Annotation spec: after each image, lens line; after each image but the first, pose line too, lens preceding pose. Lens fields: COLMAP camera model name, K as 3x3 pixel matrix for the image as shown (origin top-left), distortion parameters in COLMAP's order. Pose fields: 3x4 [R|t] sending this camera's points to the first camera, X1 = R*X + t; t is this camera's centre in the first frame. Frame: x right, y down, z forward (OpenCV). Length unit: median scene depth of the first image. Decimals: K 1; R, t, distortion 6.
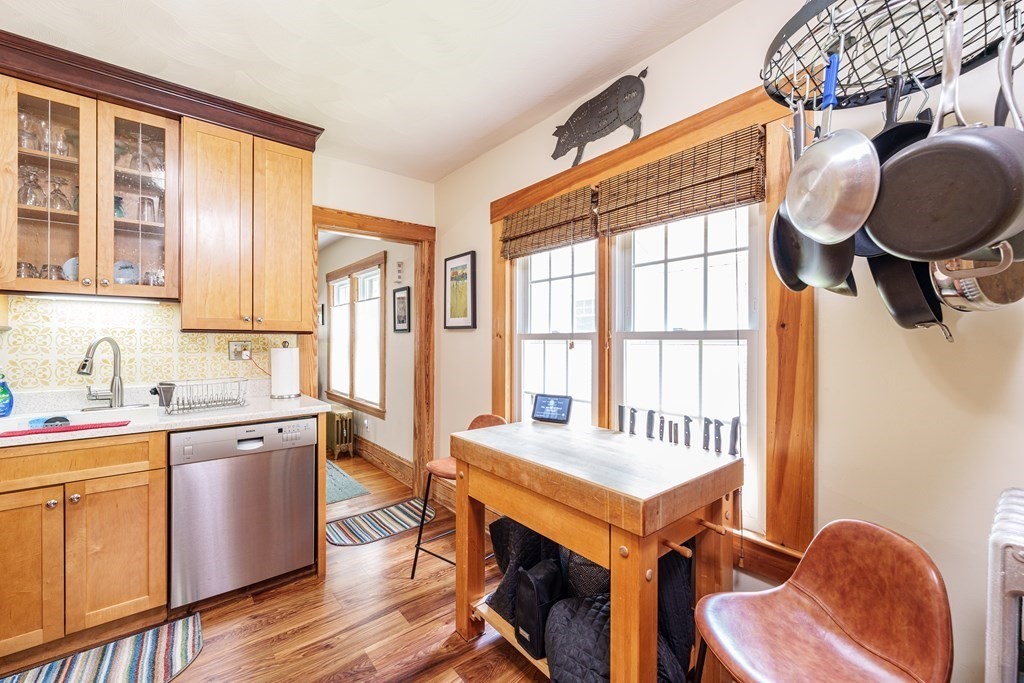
lens RADIAL K [[421.2, 0, 516.1], [0, 421.2, 340.9], [0, 0, 1]] dist [-0.000247, -0.000611]
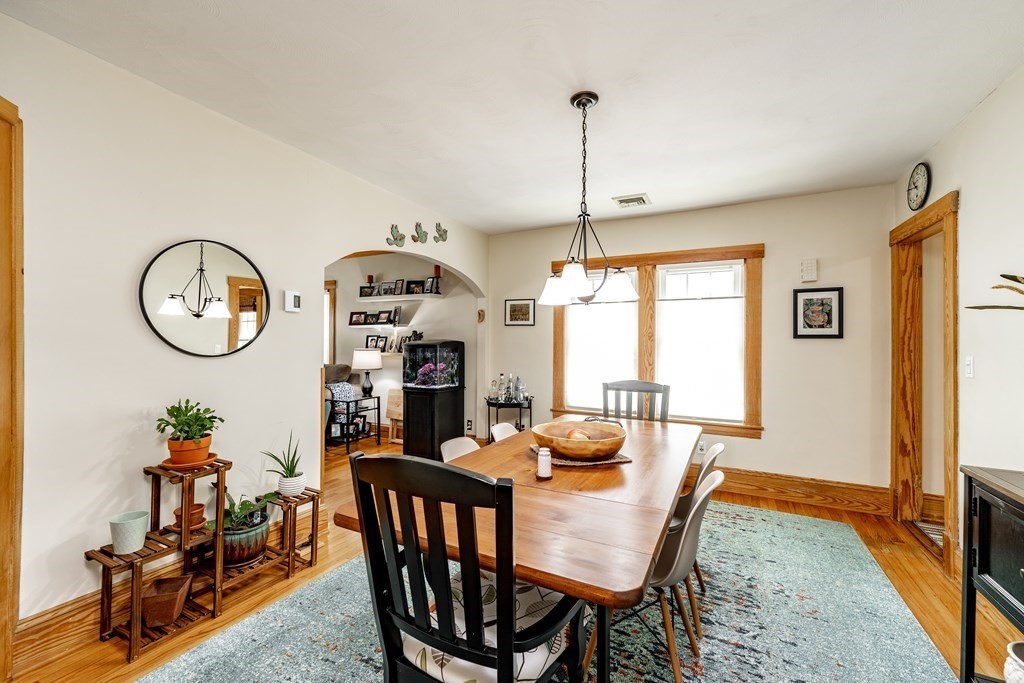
lens RADIAL K [[421.2, 0, 511.7], [0, 421.2, 339.2], [0, 0, 1]] dist [-0.000247, -0.000611]
pose [[0.916524, 0.003551, 0.399963, -2.194420], [-0.001859, 0.999988, -0.004618, -0.023160], [-0.399975, 0.003489, 0.916520, 0.795513]]
